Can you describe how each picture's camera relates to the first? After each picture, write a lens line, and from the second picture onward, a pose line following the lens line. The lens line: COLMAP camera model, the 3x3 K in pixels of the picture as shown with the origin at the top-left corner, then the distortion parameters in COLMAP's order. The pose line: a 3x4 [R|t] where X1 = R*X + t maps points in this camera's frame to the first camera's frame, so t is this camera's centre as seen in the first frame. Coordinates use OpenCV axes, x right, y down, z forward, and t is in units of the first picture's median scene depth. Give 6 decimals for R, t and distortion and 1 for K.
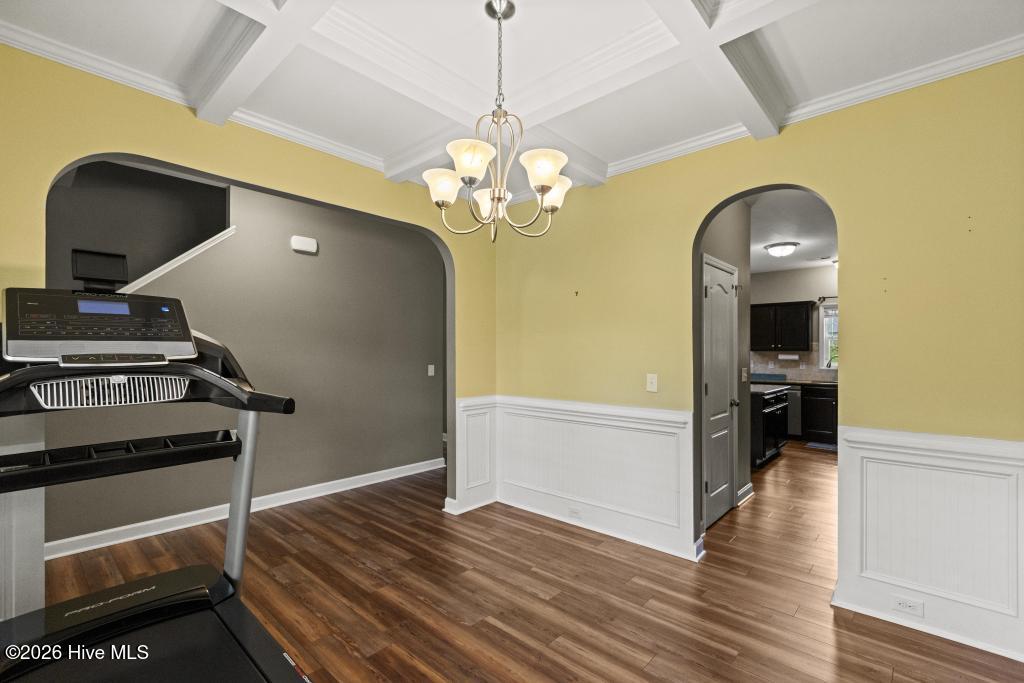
lens RADIAL K [[456.6, 0, 511.7], [0, 456.6, 349.6], [0, 0, 1]] dist [0.002376, 0.000225]
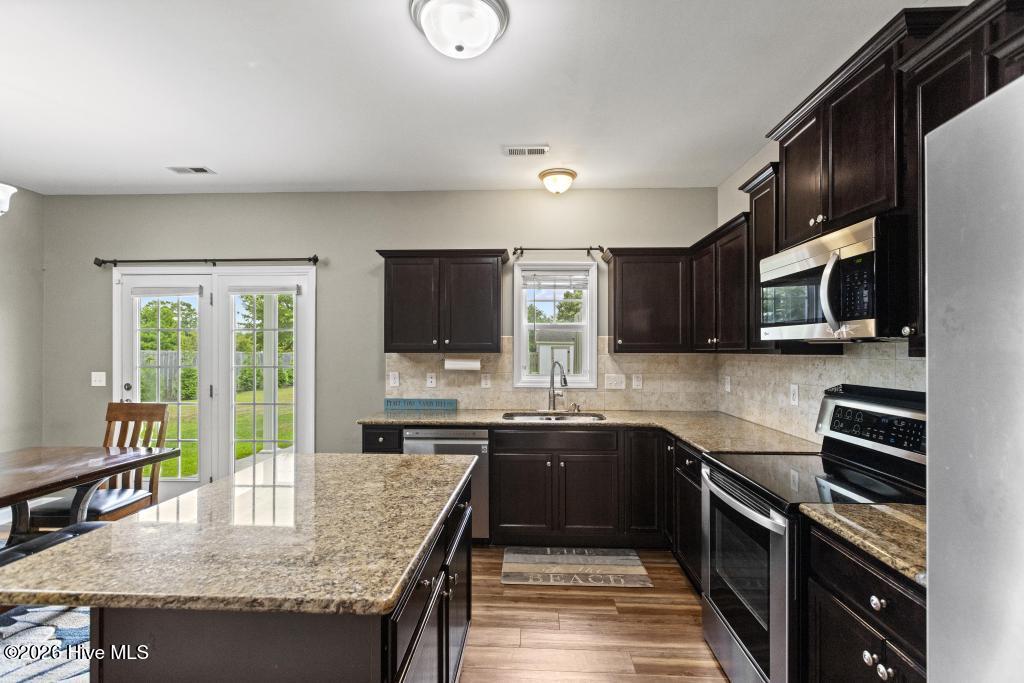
lens RADIAL K [[456.6, 0, 512.0], [0, 456.6, 347.1], [0, 0, 1]] dist [0.002376, 0.000225]
pose [[0.769719, 0.004694, 0.638365, 0.337763], [-0.001097, 0.999981, -0.006029, 0.000451], [-0.638382, 0.003940, 0.769710, 0.596235]]
